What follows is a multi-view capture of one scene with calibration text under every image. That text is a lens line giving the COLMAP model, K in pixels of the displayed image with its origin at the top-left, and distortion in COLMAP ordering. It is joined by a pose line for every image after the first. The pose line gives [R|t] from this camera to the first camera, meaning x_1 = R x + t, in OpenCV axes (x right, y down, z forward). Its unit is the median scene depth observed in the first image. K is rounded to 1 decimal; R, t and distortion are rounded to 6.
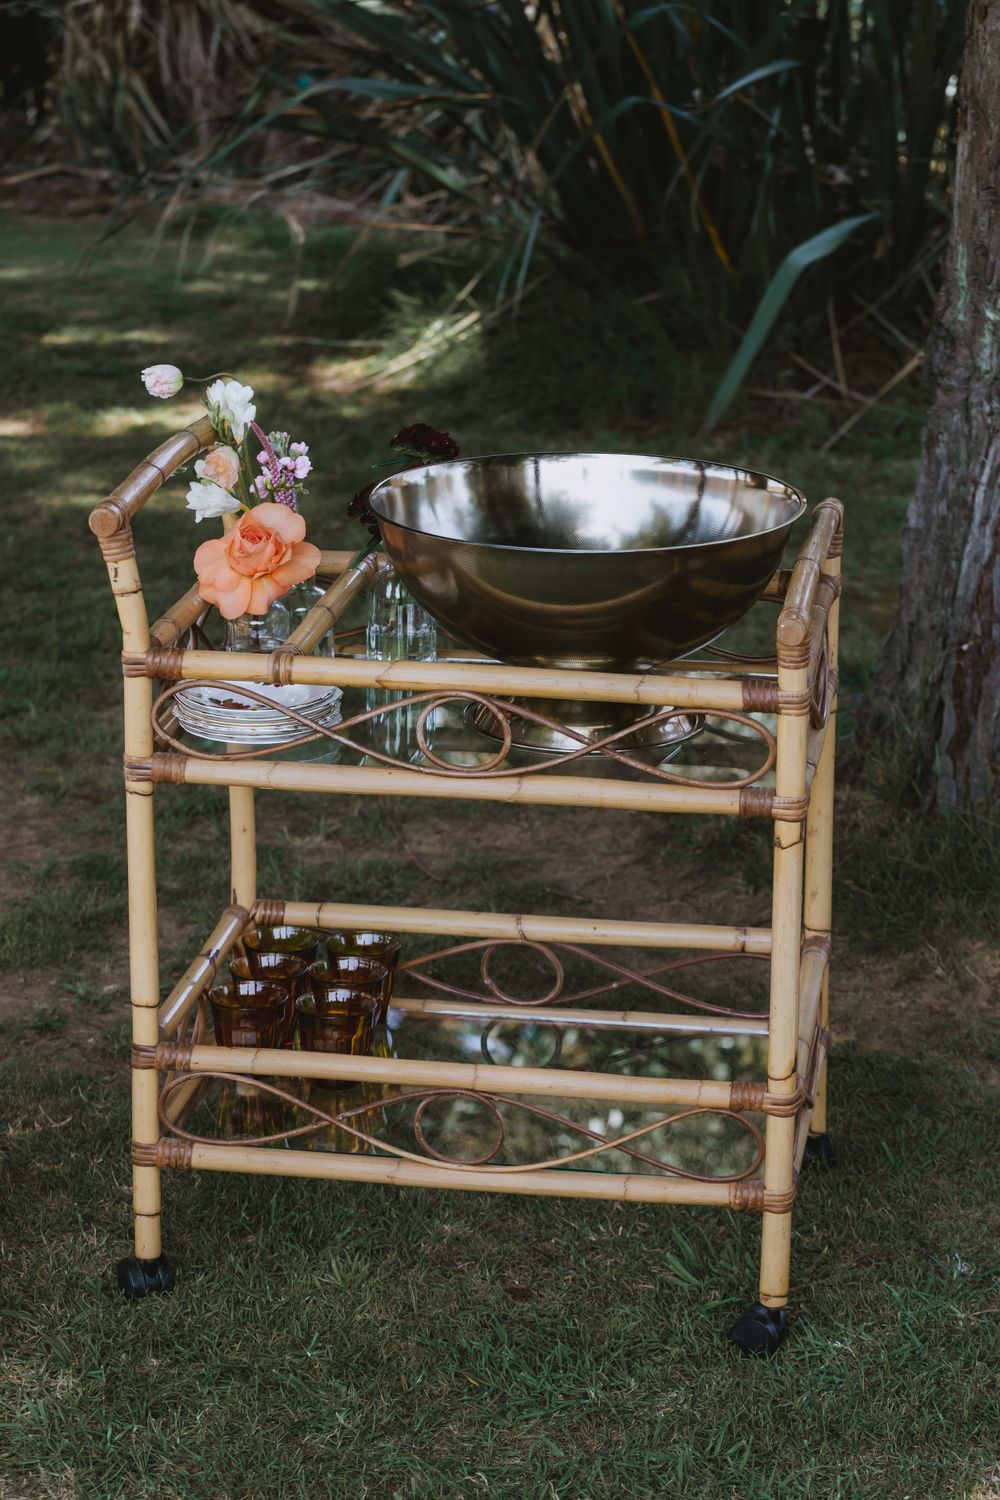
lens RADIAL K [[3641.7, 0, 500.0], [0, 3641.7, 750.0], [0, 0, 1]] dist [0.062766, 0.058527]
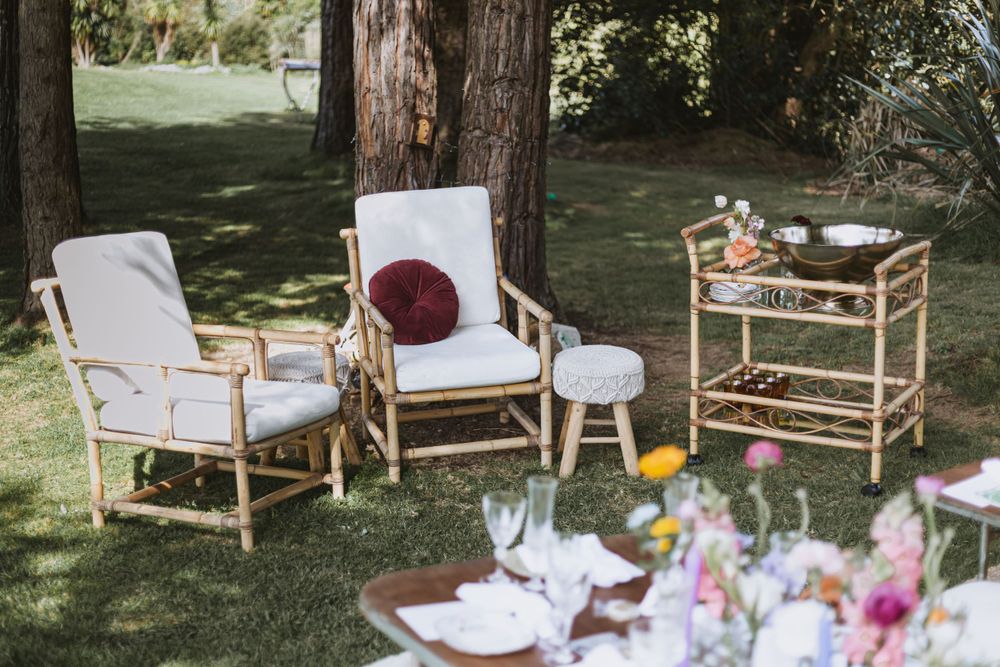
lens RADIAL K [[1402.7, 0, 500.0], [0, 1402.7, 333.5], [0, 0, 1]] dist [-0.054956, 0.022974]
pose [[0.923632, 0.055895, -0.379182, 0.224486], [-0.077531, 0.996104, -0.042019, 0.096183], [0.375356, 0.068209, 0.924367, -0.278528]]
